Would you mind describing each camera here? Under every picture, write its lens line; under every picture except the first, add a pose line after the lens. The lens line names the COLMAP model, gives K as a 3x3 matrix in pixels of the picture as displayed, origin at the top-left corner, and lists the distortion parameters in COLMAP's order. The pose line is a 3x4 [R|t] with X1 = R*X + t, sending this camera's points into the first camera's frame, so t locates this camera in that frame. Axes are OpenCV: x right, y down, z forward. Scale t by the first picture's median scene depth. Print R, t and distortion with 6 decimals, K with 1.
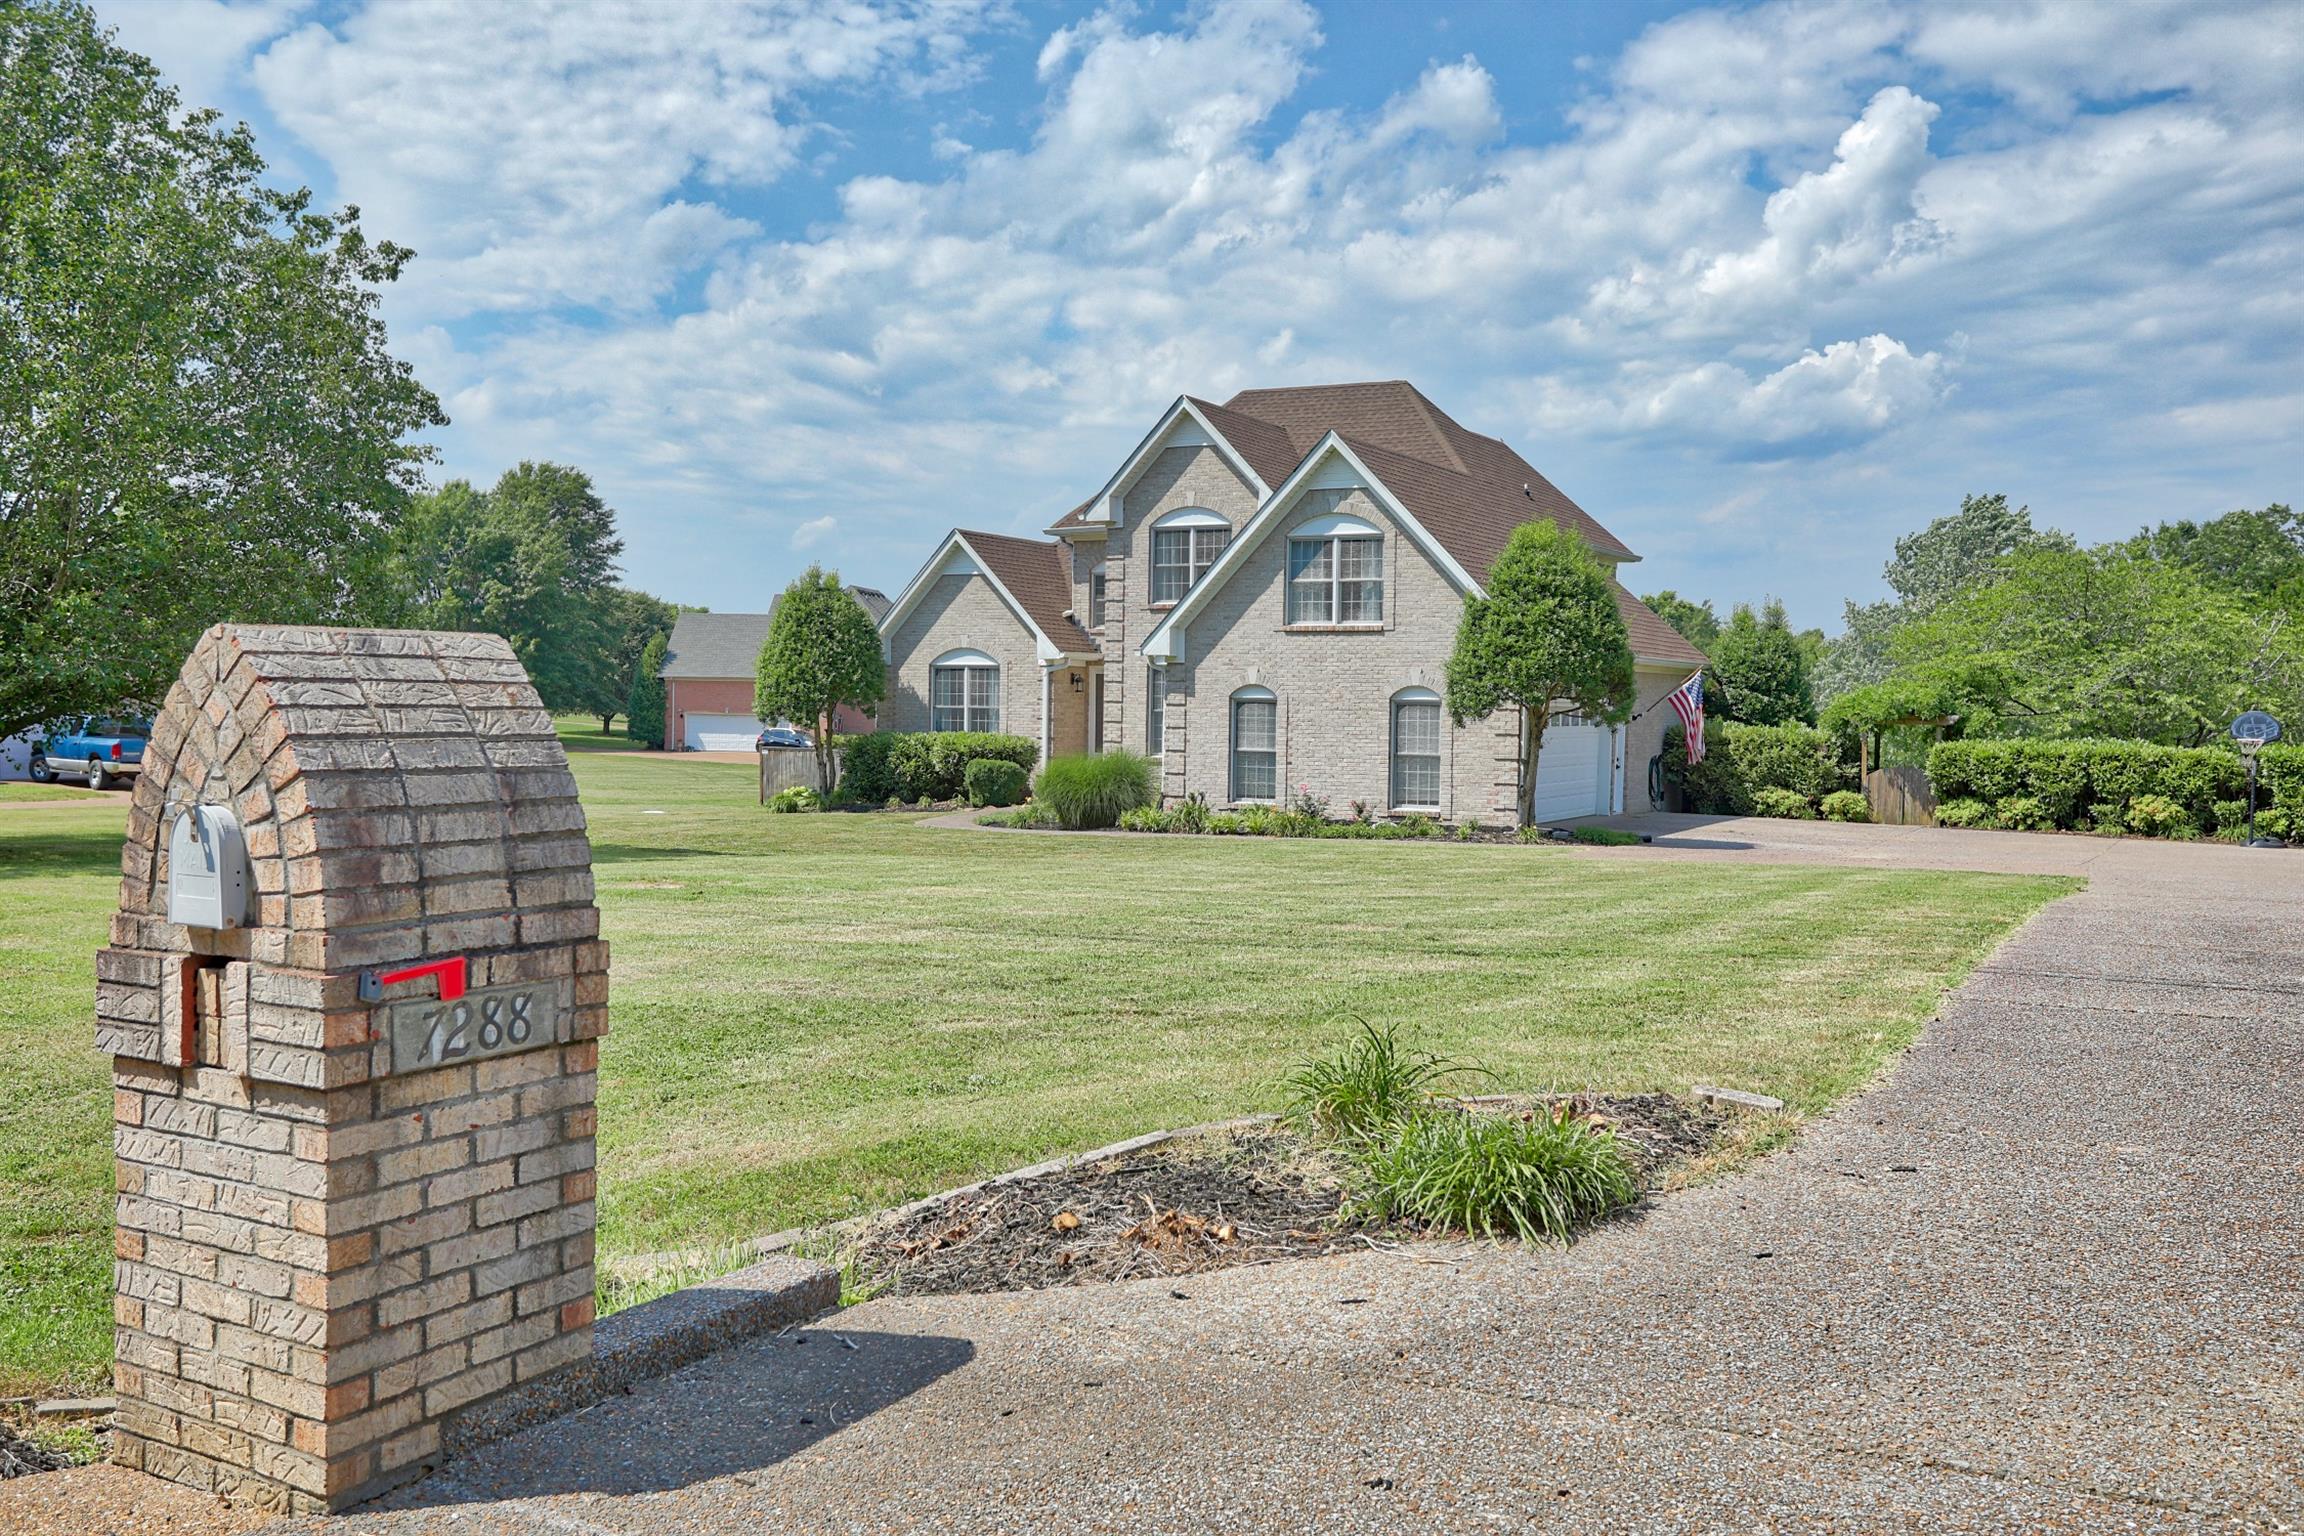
lens RADIAL K [[1886.4, 0, 1152.0], [0, 1886.4, 768.0], [0, 0, 1]] dist [-0.000293, 0.000166]
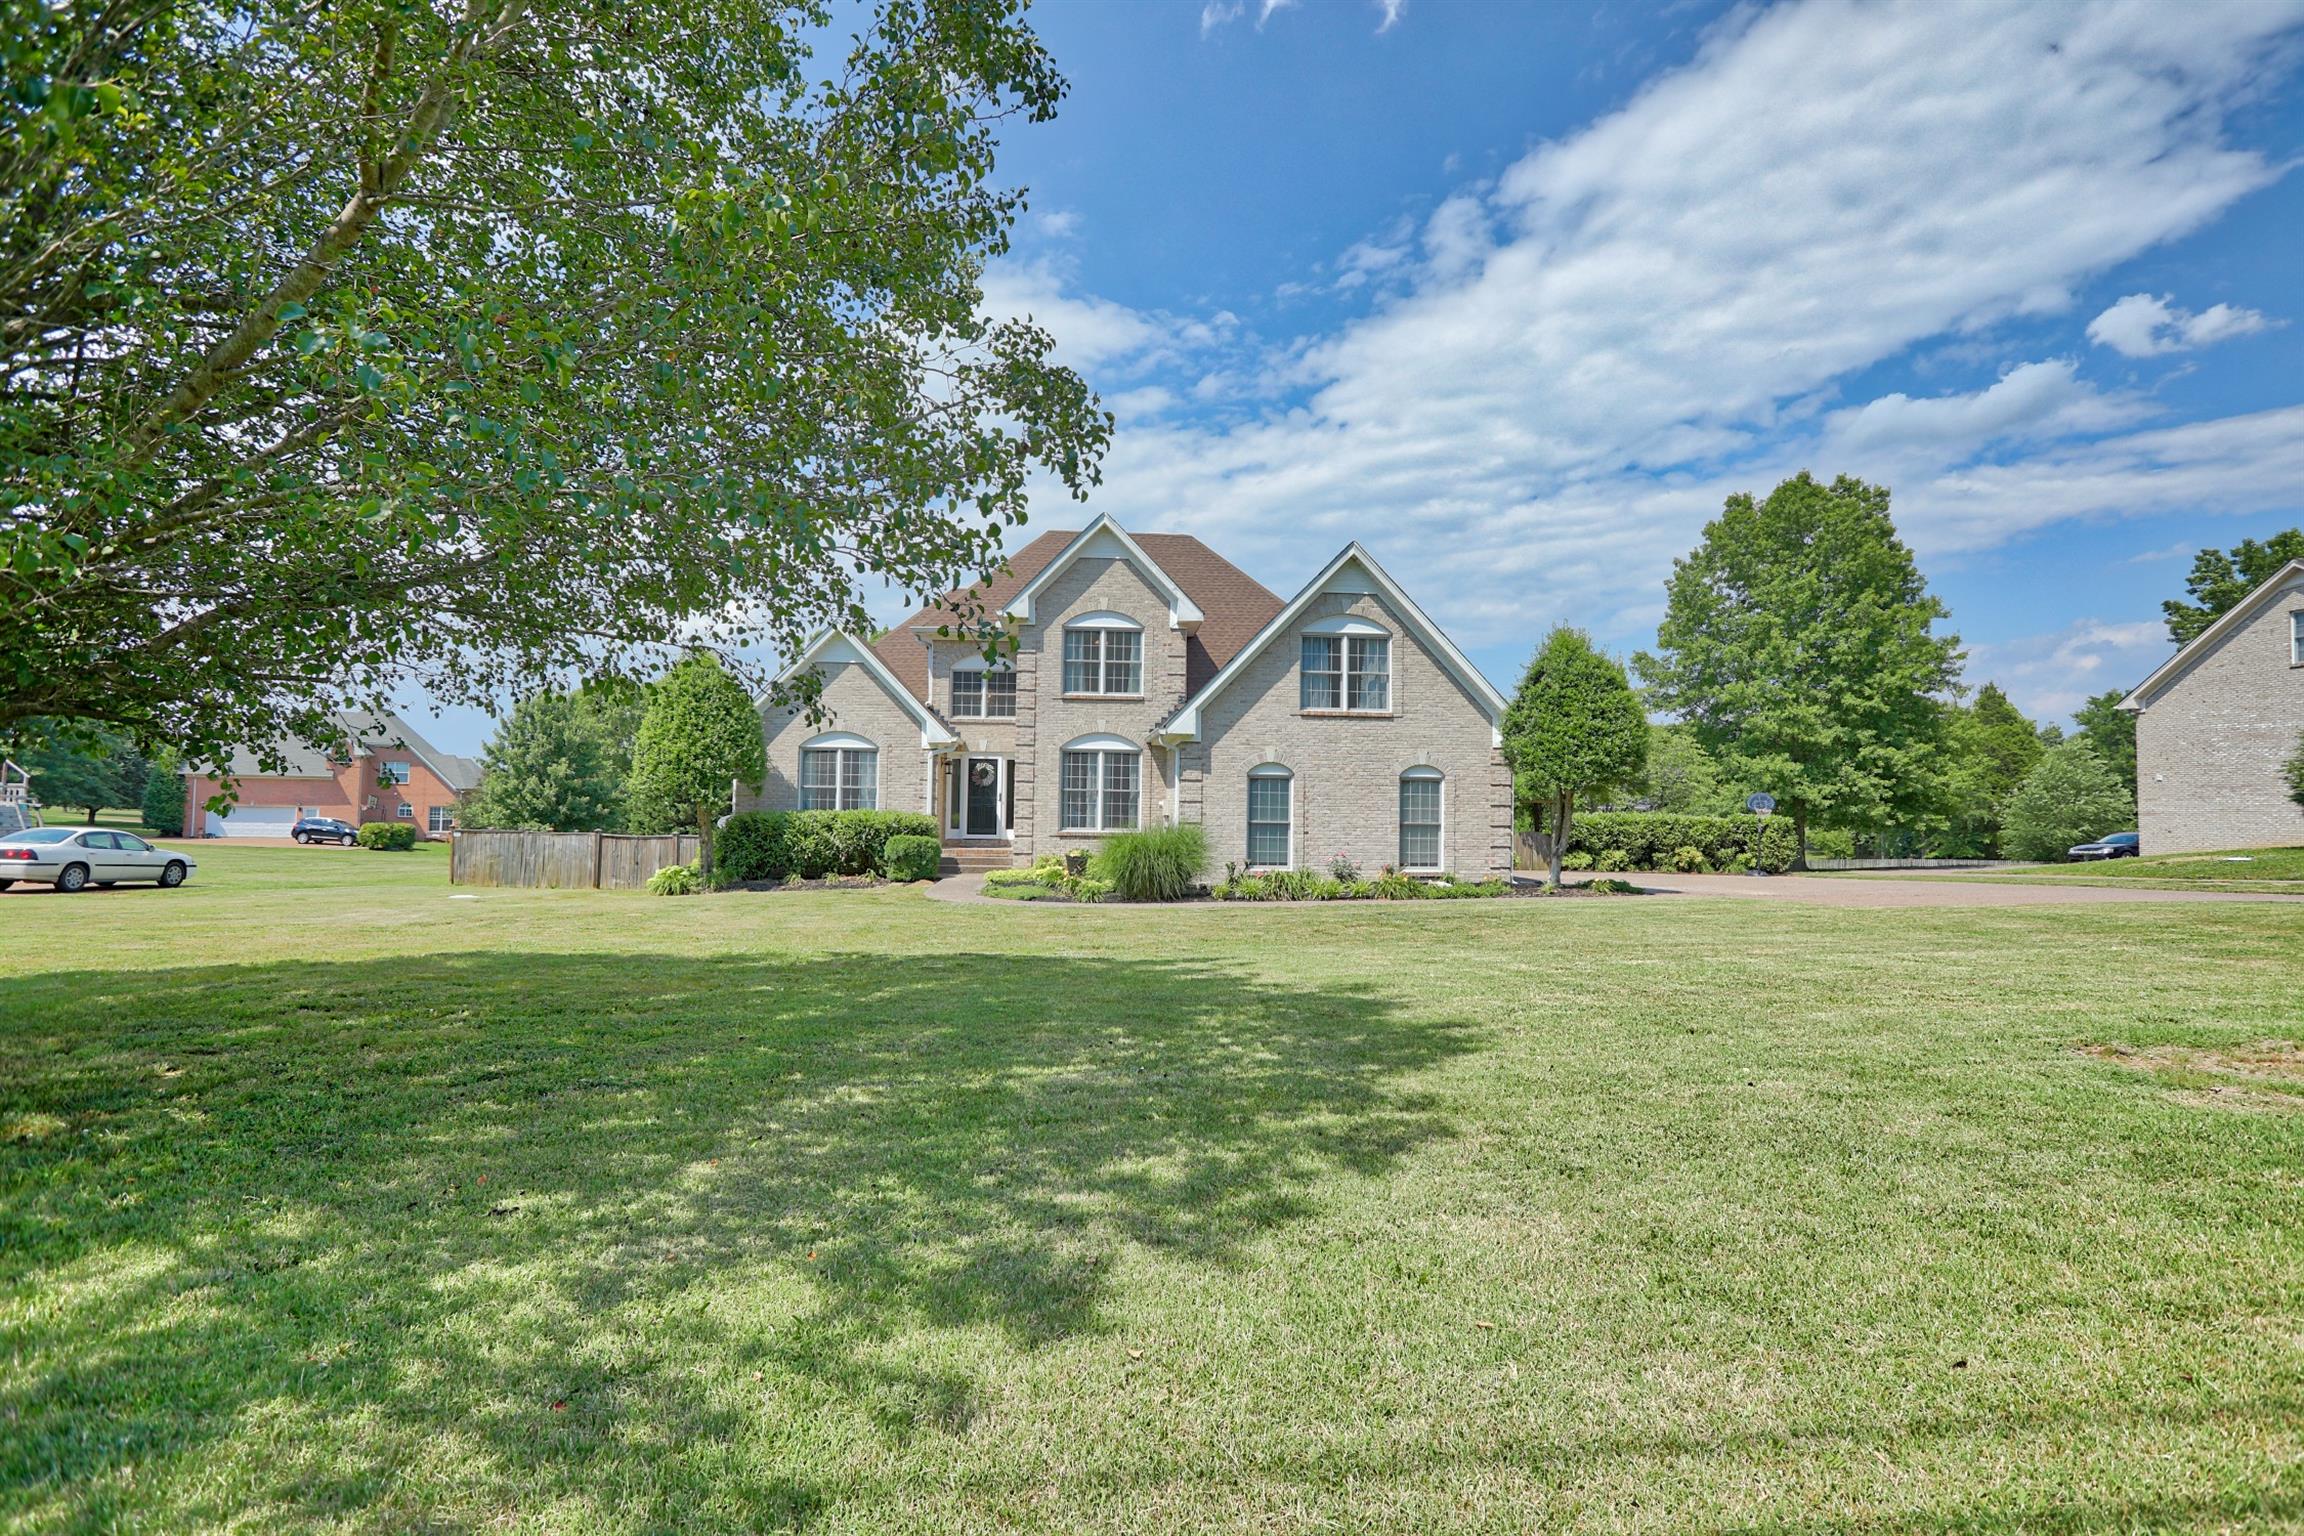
lens RADIAL K [[1102.0, 0, 1152.0], [0, 1102.0, 768.0], [0, 0, 1]] dist [-0.076913, 0.031289]
pose [[0.850004, 0.018848, 0.526439, -0.322571], [0.017145, 0.997840, -0.063408, -0.001120], [-0.526497, 0.062923, 0.847845, 0.455905]]
